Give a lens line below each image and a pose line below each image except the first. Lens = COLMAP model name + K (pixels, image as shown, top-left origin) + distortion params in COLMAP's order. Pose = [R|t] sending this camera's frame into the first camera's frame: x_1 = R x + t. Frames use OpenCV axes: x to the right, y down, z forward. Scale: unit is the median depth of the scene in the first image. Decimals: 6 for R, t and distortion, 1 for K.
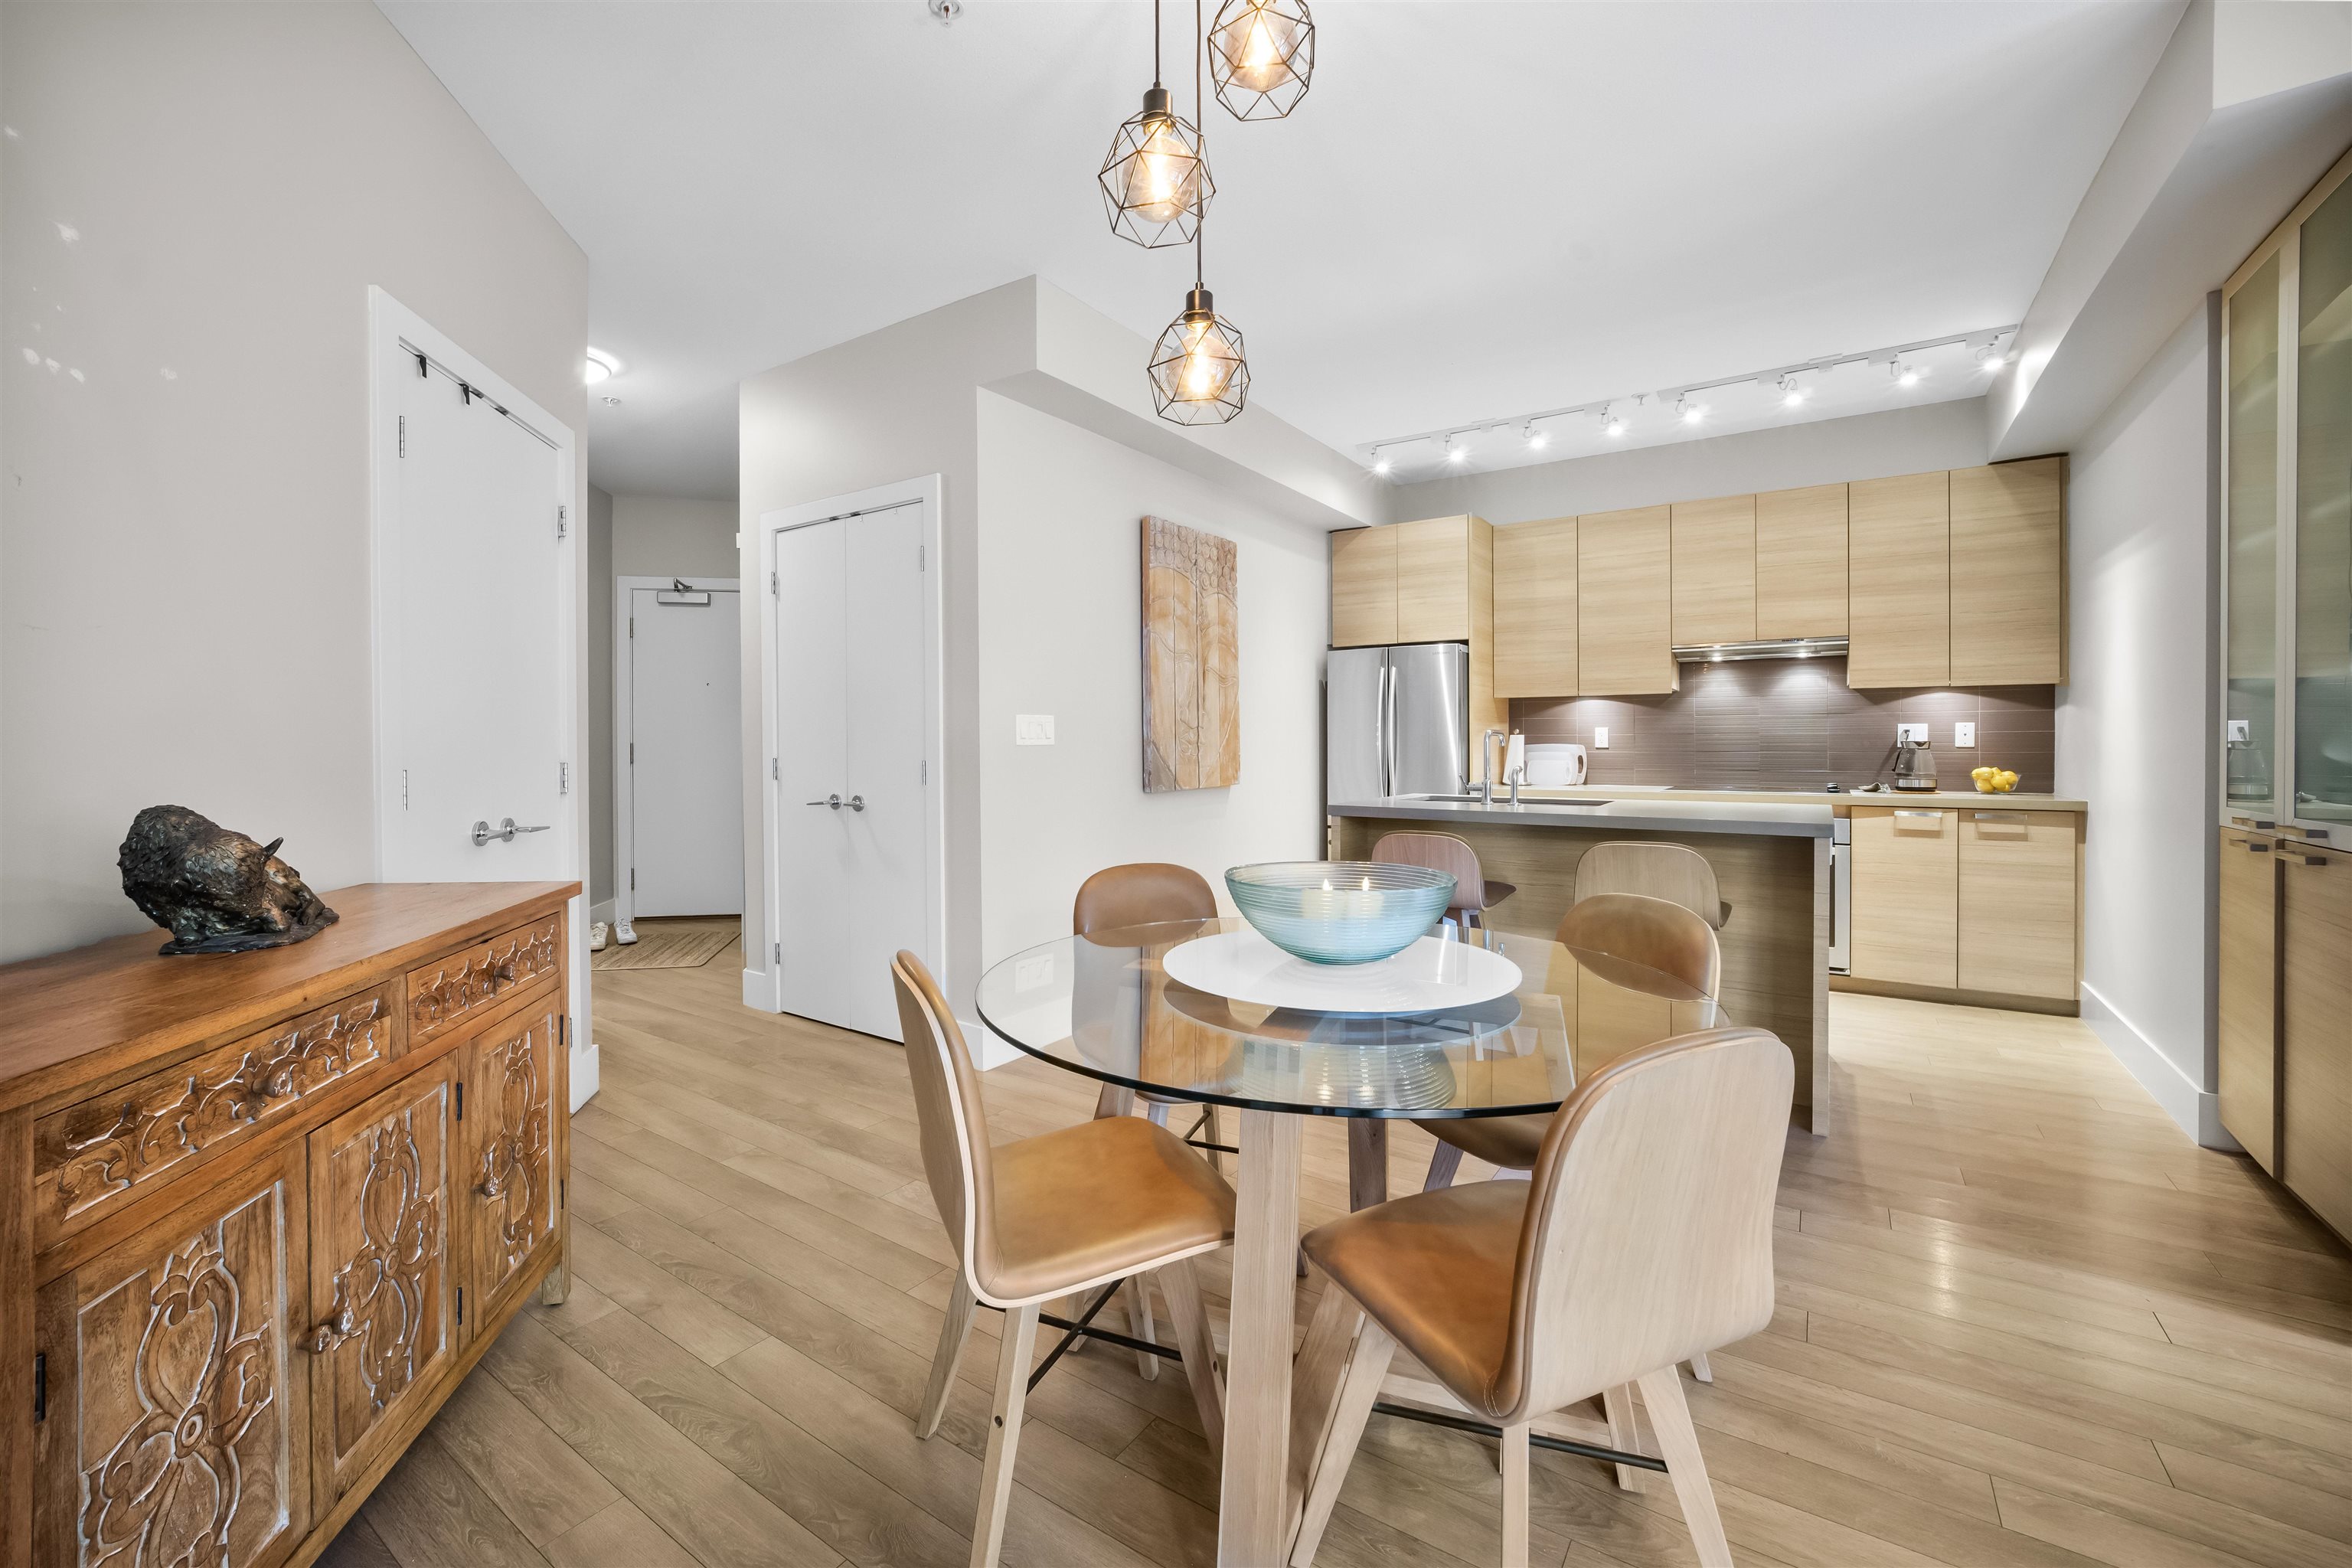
lens RADIAL K [[968.8, 0, 1177.3], [0, 968.8, 743.8], [0, 0, 1]] dist [-0.001191, 0.000078]
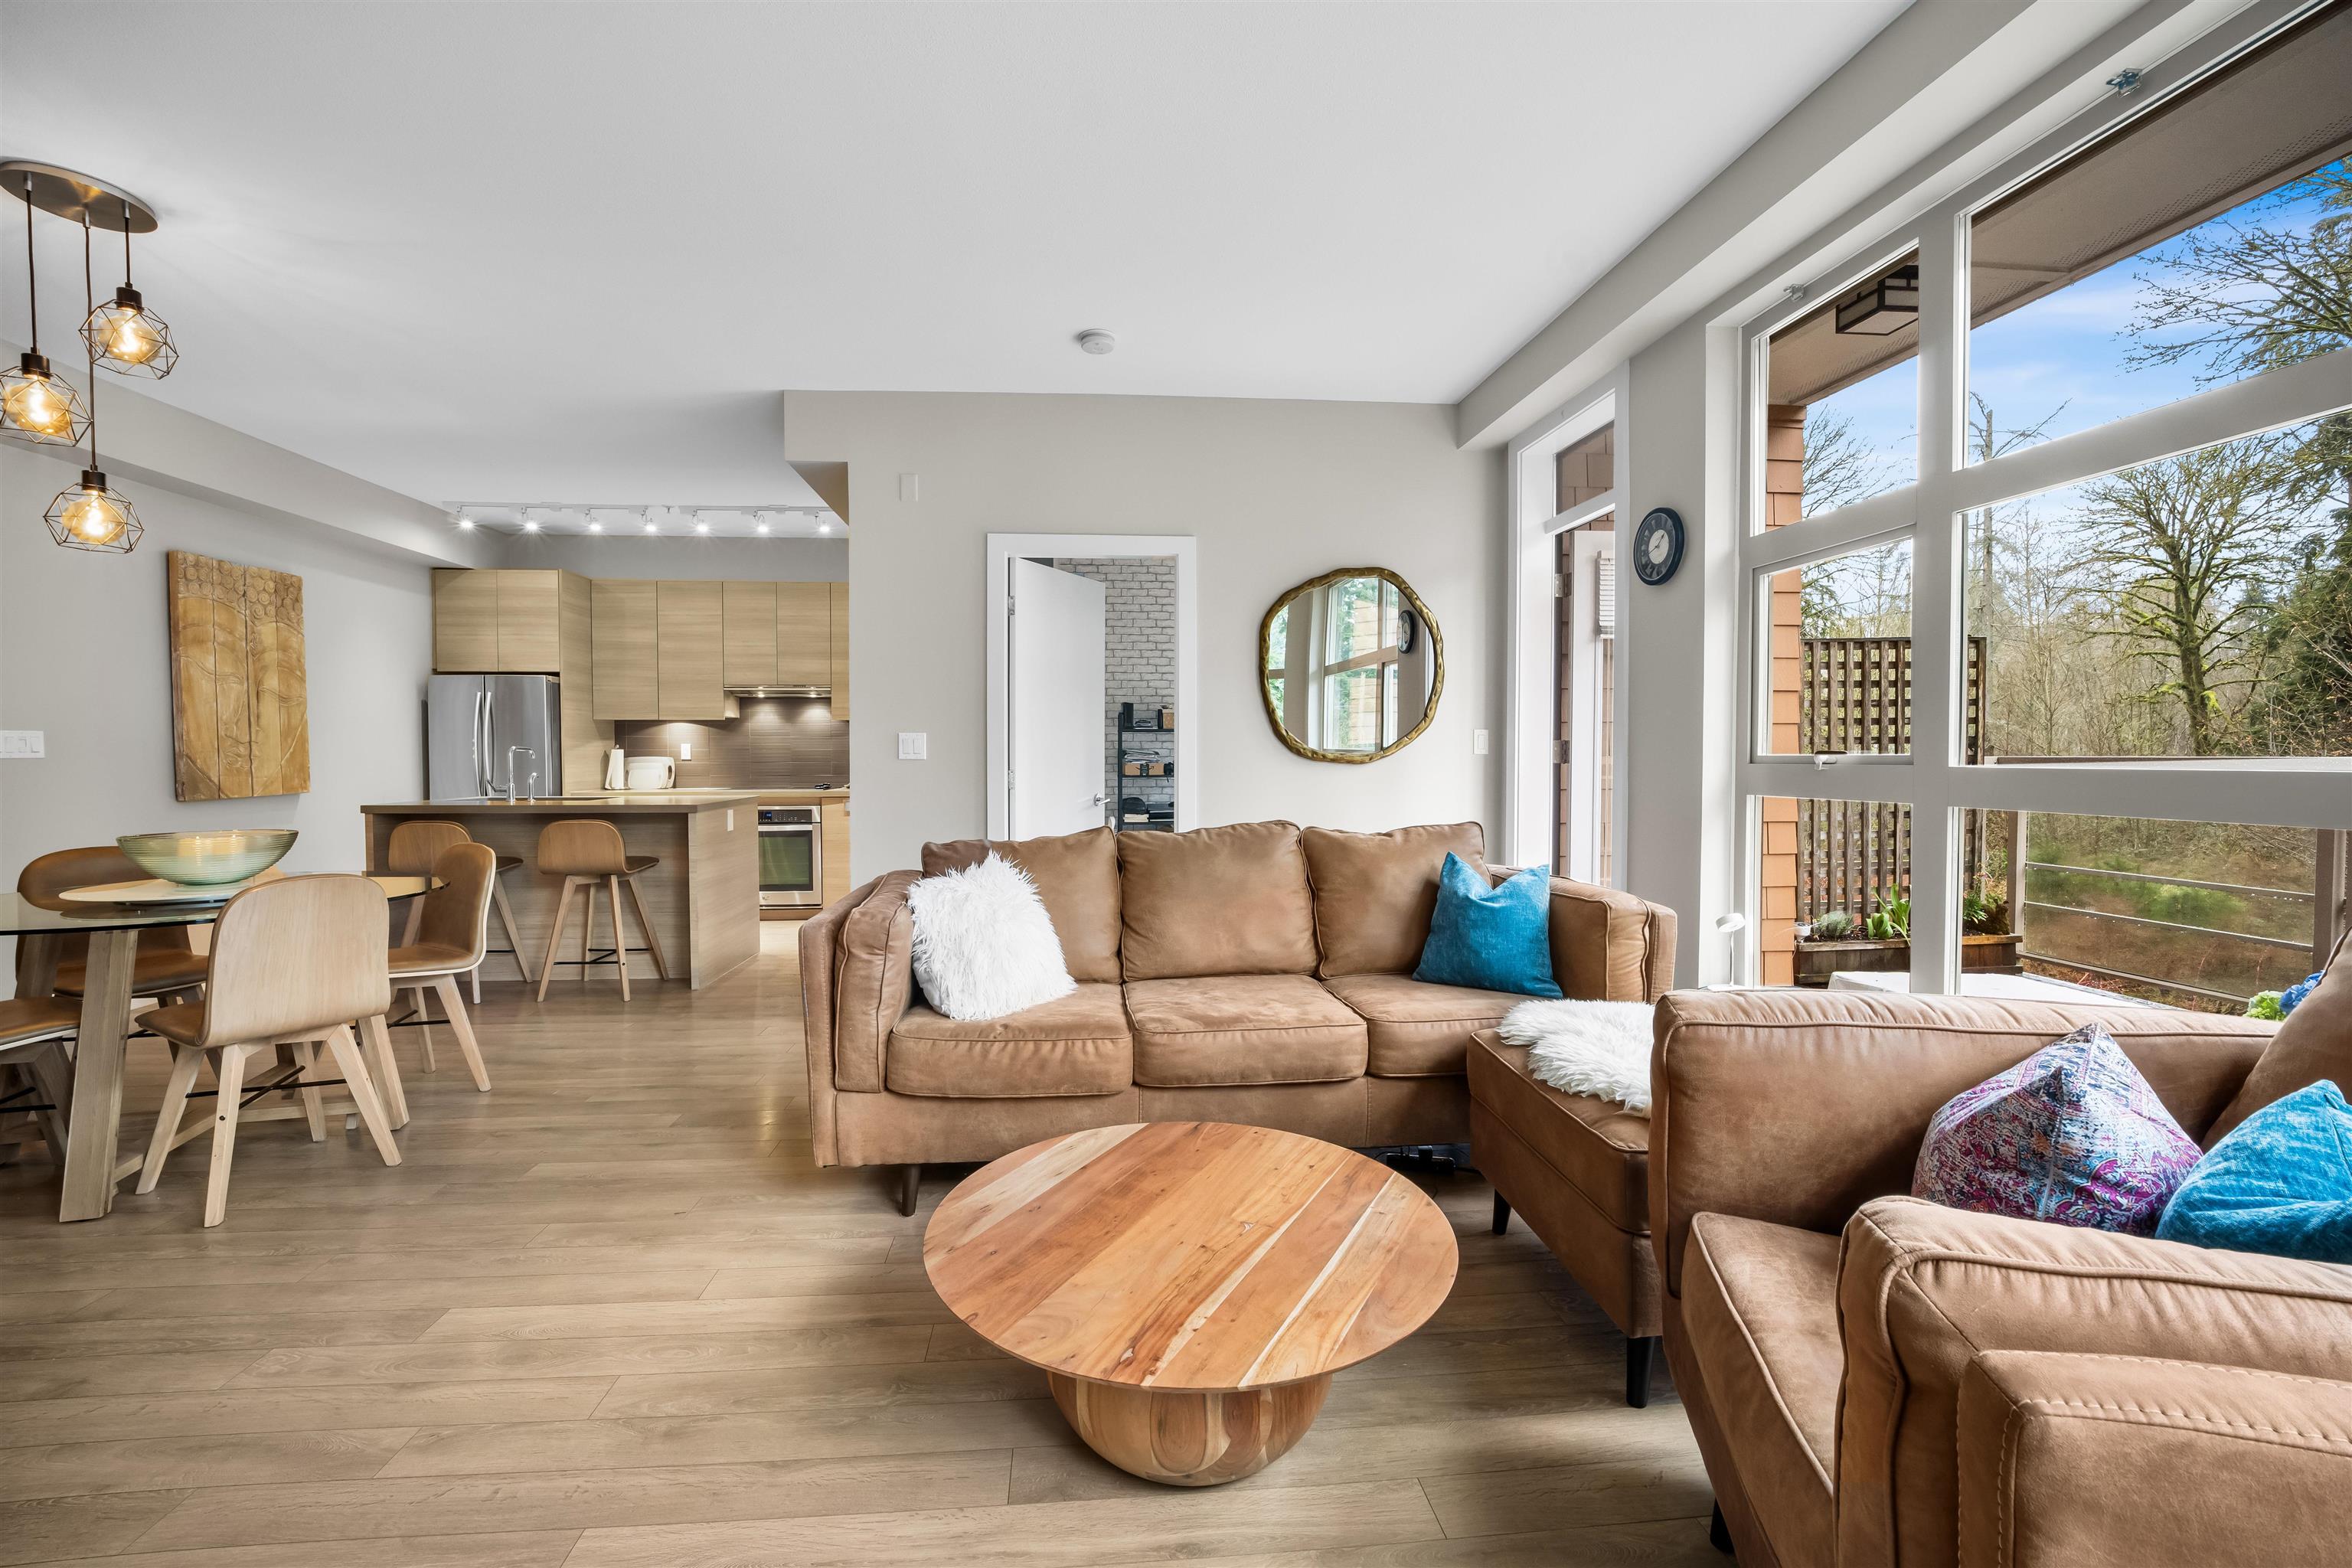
lens RADIAL K [[958.0, 0, 1149.9], [0, 958.0, 778.5], [0, 0, 1]] dist [-0.025681, 0.006197]
pose [[0.786635, -0.014615, 0.617245, 0.164349], [-0.000144, 0.999715, 0.023854, -0.001211], [-0.617418, -0.018854, 0.786409, -0.483934]]
